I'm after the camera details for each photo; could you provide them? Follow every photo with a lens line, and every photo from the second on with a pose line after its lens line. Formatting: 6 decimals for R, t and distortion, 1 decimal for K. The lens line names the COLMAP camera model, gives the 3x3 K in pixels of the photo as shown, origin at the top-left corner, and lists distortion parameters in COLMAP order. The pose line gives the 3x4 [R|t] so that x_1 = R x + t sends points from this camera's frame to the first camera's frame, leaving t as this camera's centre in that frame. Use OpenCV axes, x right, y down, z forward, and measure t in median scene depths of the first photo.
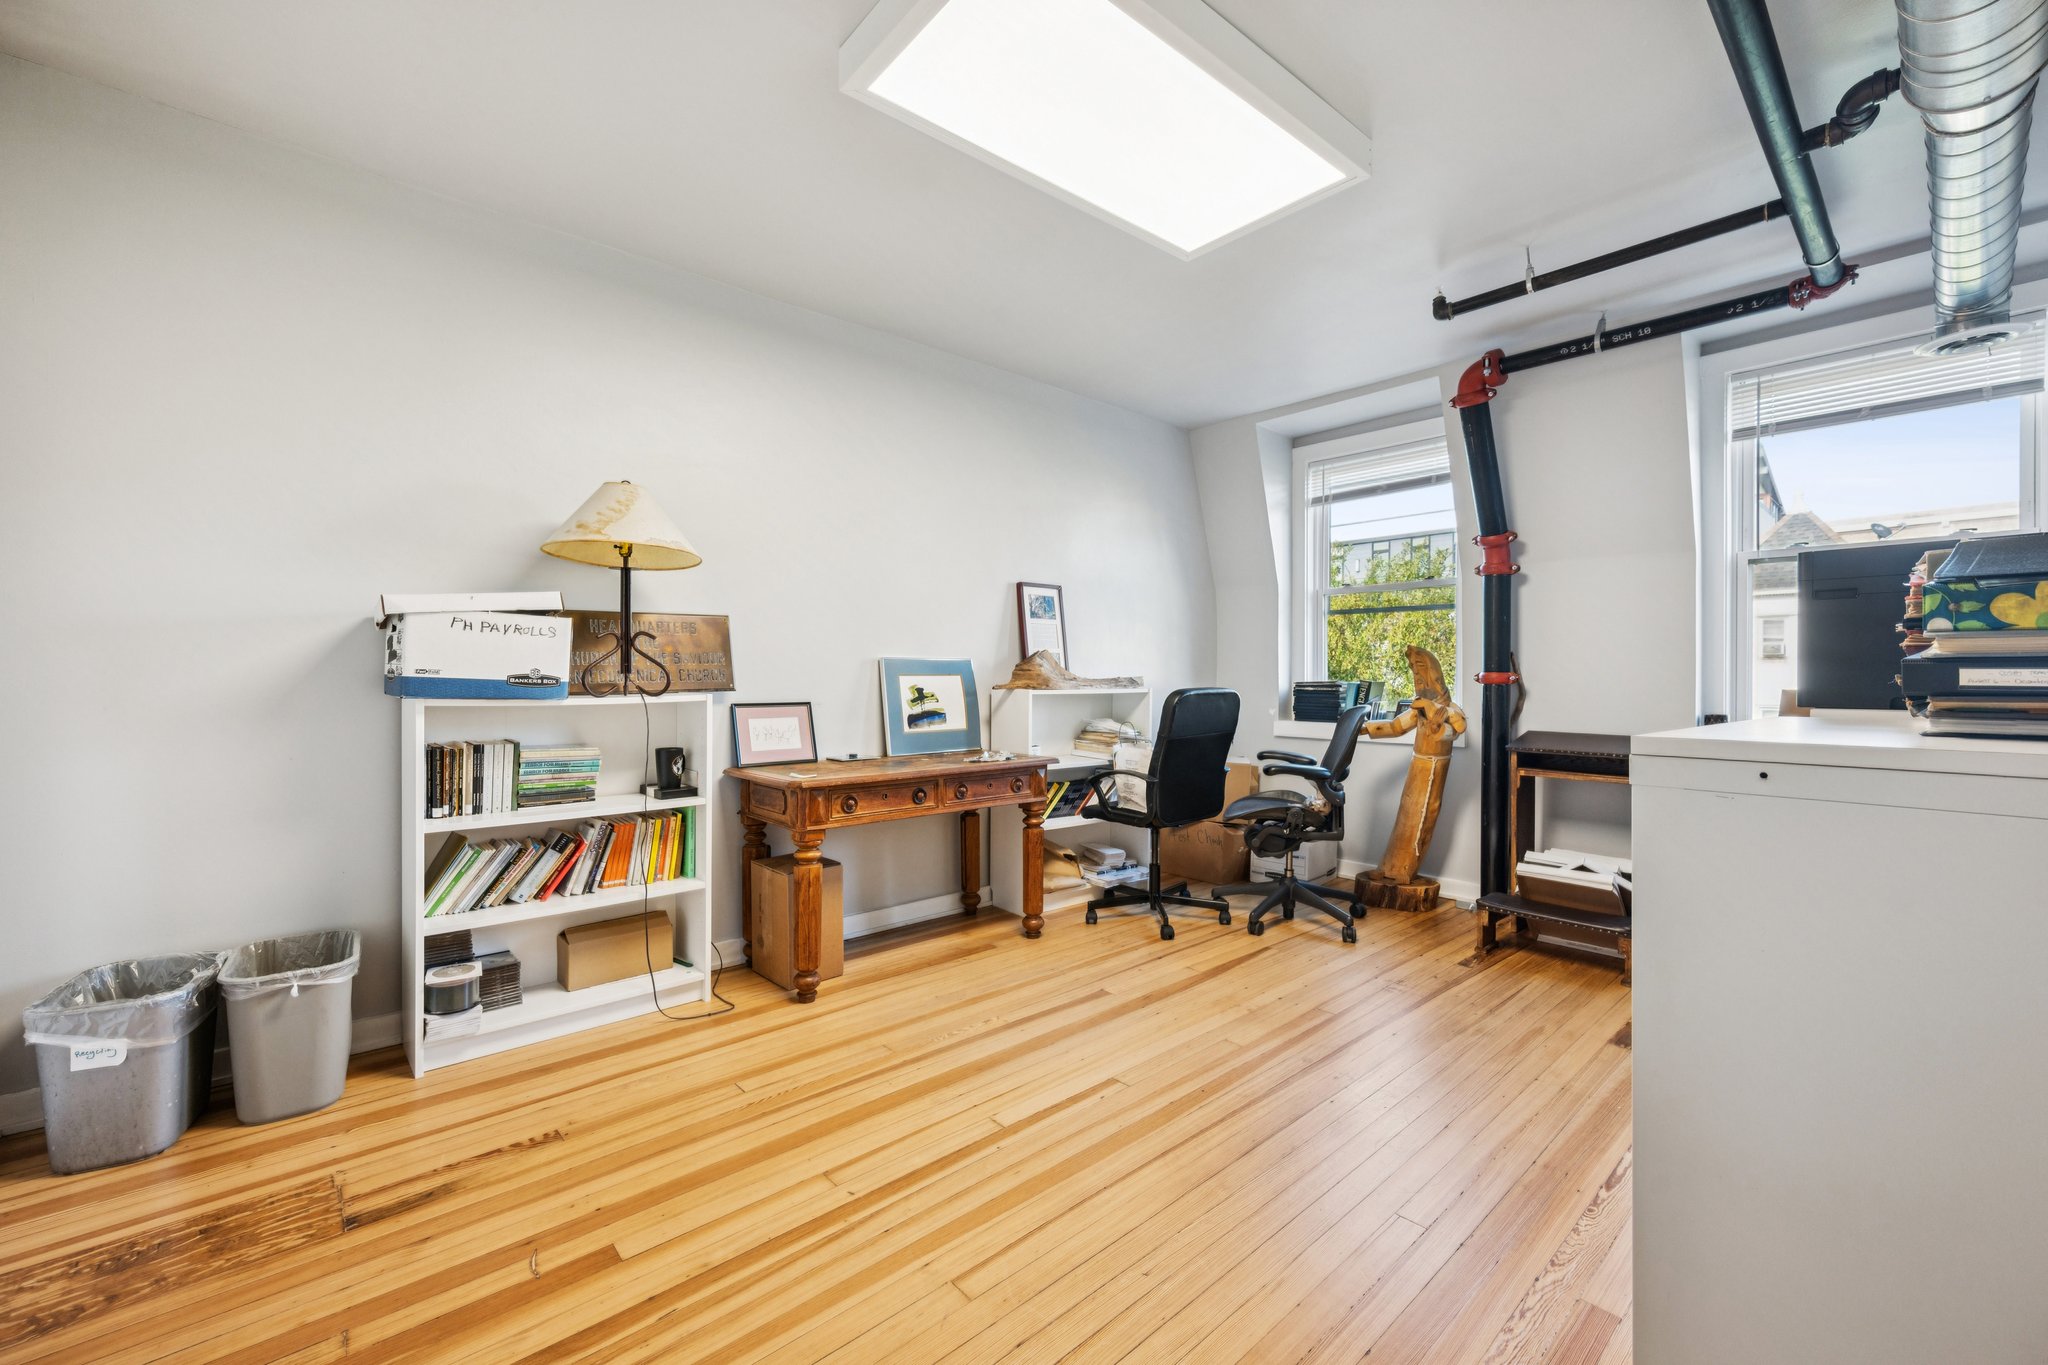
lens RADIAL K [[818.3, 0, 1024.0], [0, 818.3, 682.5], [0, 0, 1]] dist [0.002309, 0.000120]
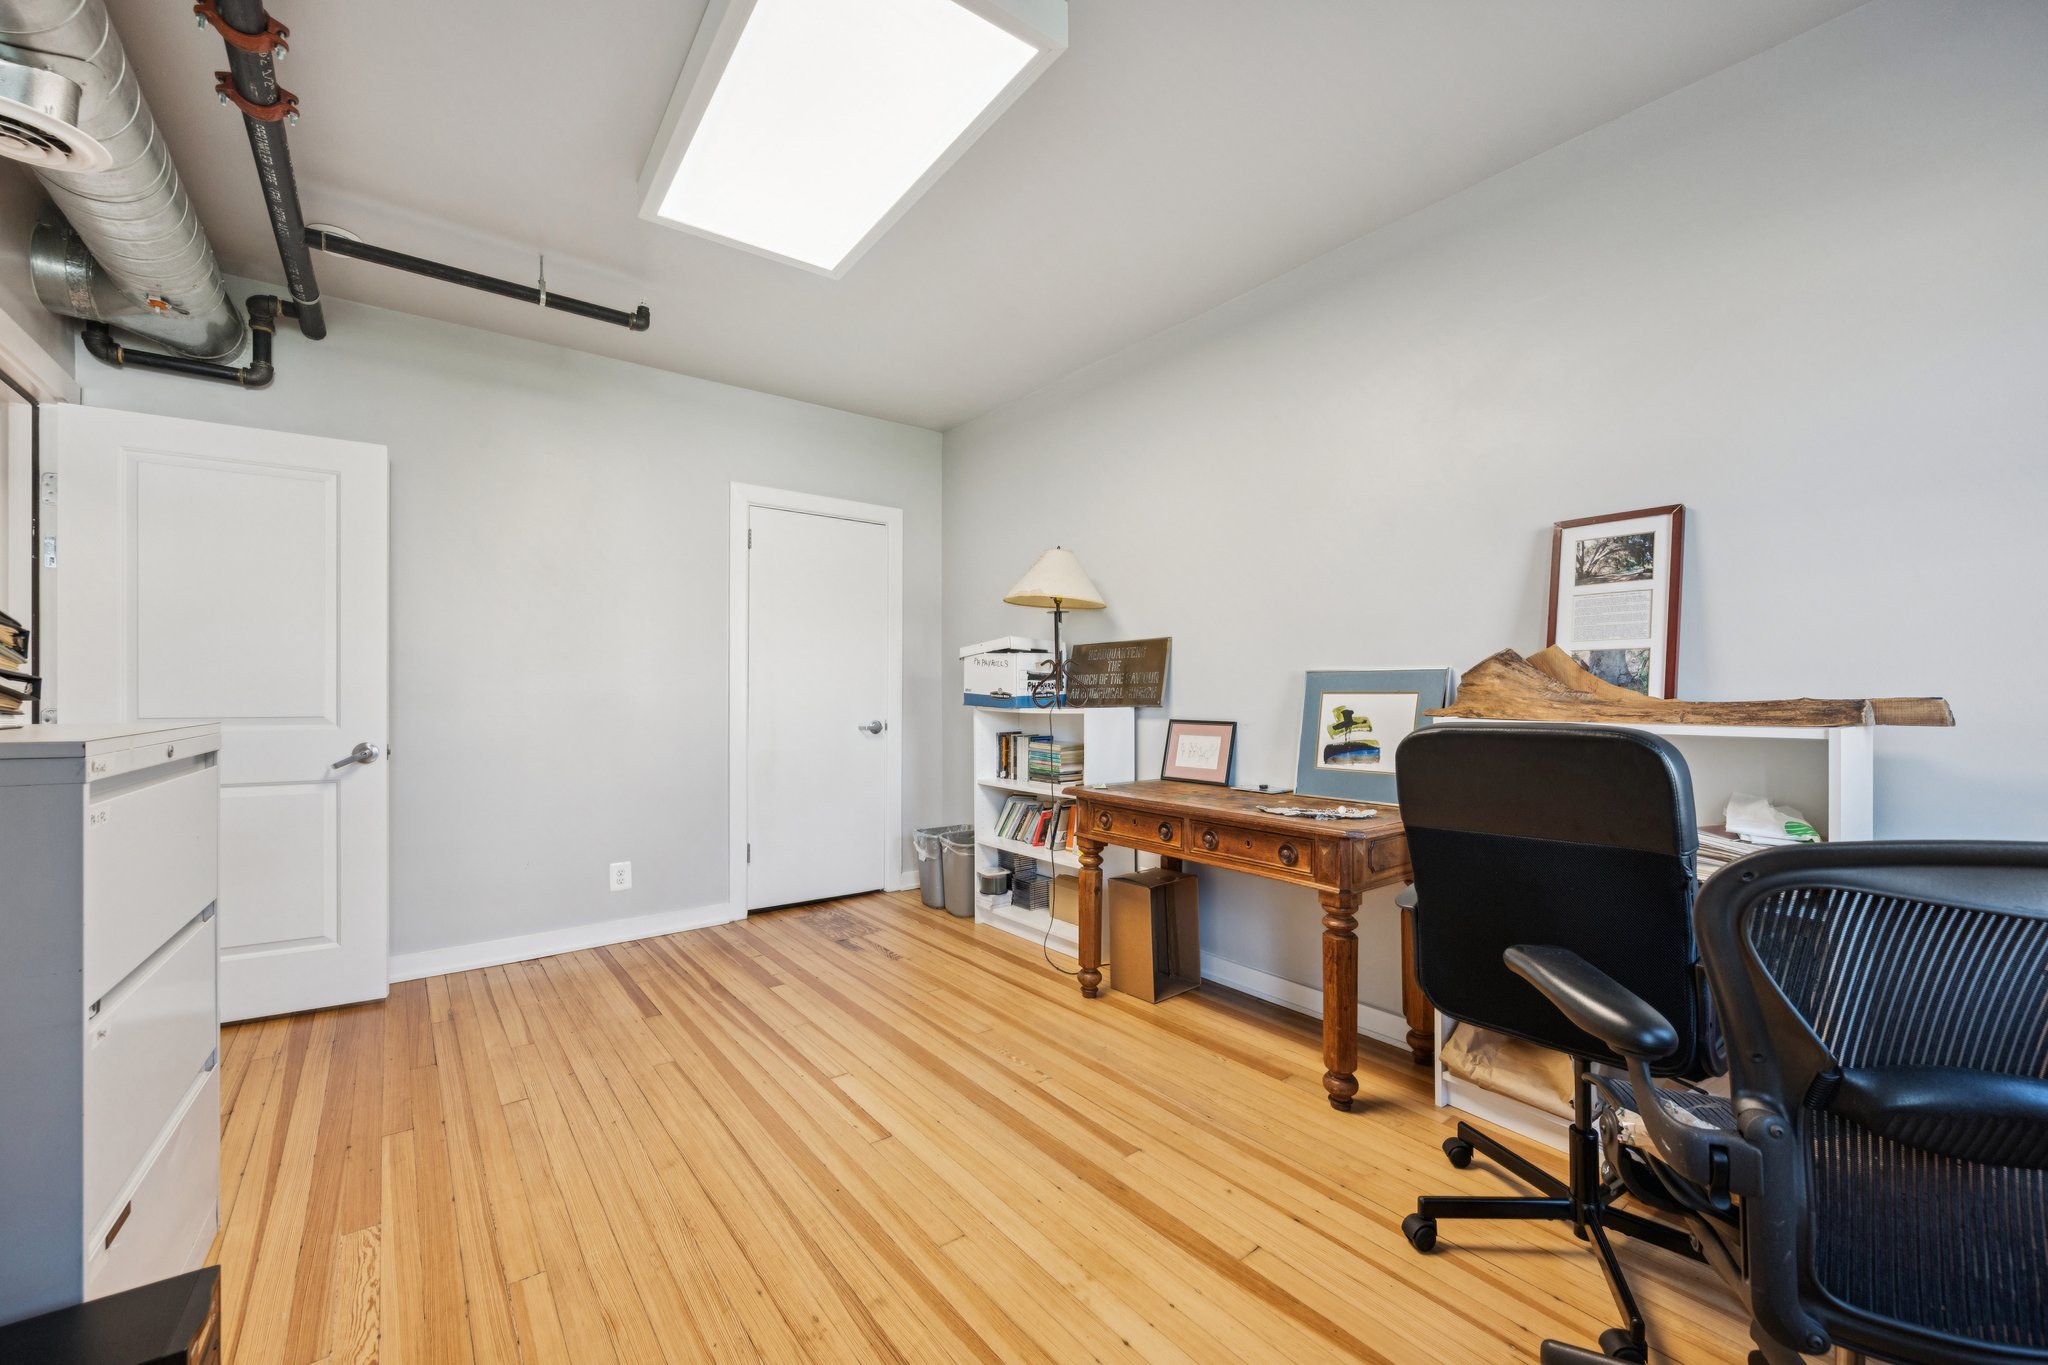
lens RADIAL K [[849.5, 0, 1024.0], [0, 849.5, 682.5], [0, 0, 1]] dist [-0.000086, -0.000114]
pose [[-0.076335, -0.012888, -0.996999, 0.903333], [-0.012530, 0.999850, -0.011965, -0.007816], [0.997004, 0.011579, -0.076485, 1.052450]]
